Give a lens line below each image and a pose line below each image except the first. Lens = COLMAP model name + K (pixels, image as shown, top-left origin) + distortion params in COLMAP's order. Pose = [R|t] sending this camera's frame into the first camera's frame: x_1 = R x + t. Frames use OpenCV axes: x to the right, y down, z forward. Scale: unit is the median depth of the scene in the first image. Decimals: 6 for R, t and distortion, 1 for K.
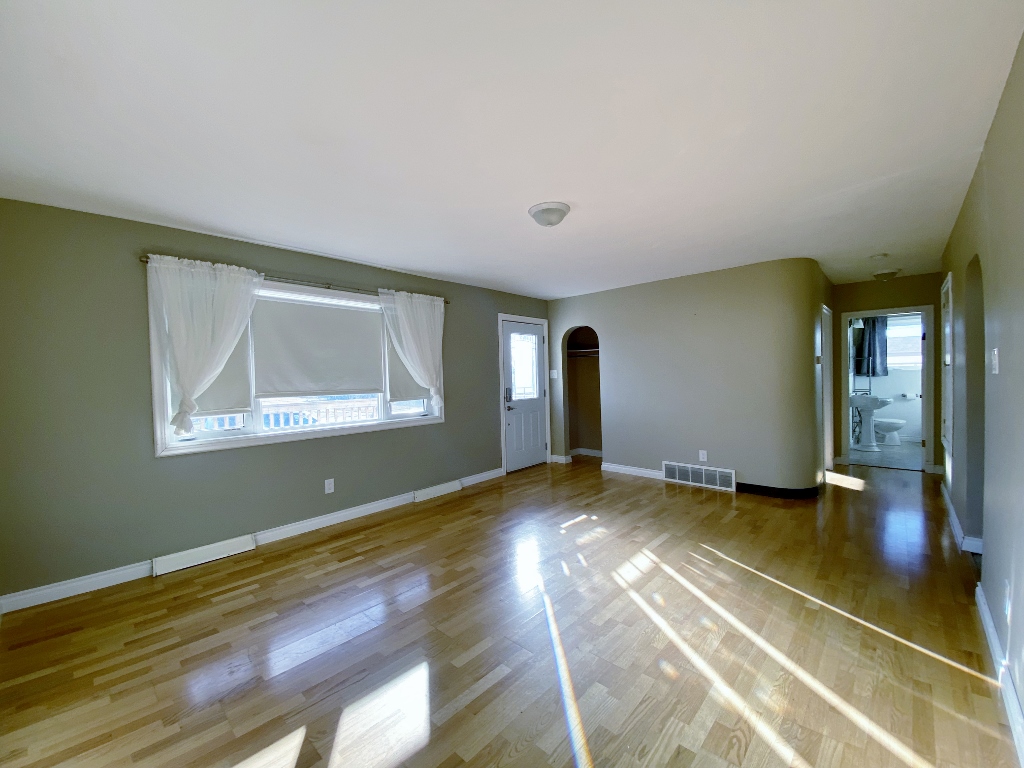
lens RADIAL K [[413.1, 0, 510.7], [0, 413.1, 382.6], [0, 0, 1]] dist [0.043554, -0.030415]
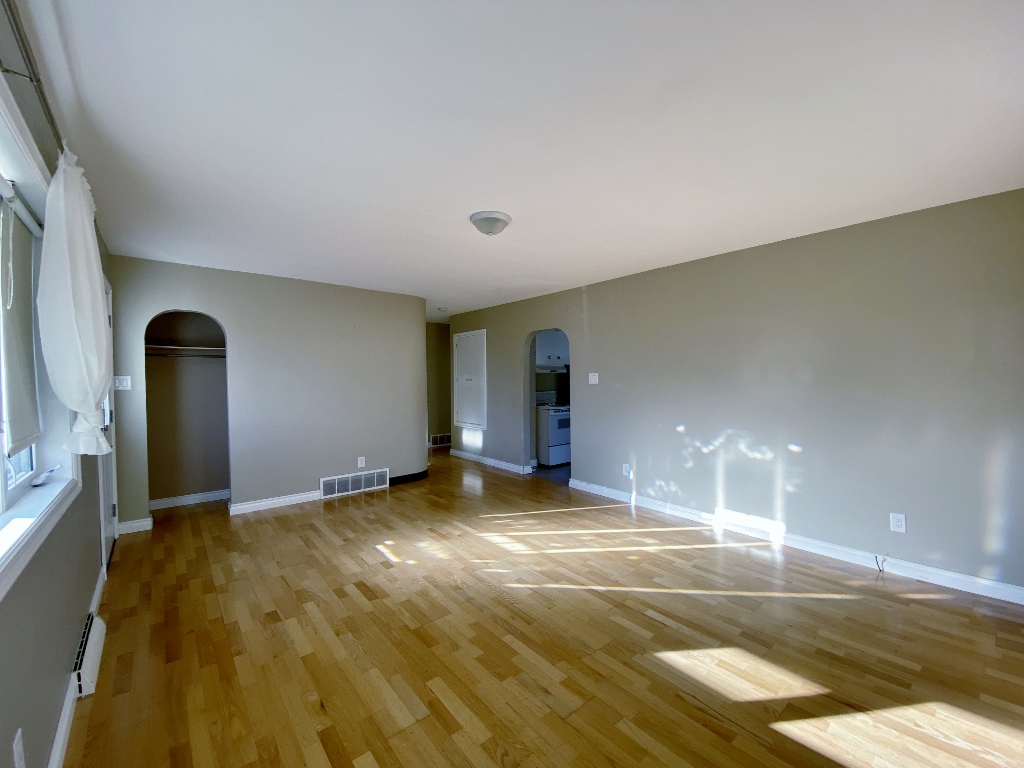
lens RADIAL K [[413.1, 0, 510.7], [0, 413.1, 382.6], [0, 0, 1]] dist [0.043554, -0.030415]
pose [[0.132156, 0.010838, 0.991170, -0.648165], [0.021696, 0.999669, -0.013824, -0.001602], [-0.990991, 0.023332, 0.131877, 0.600929]]
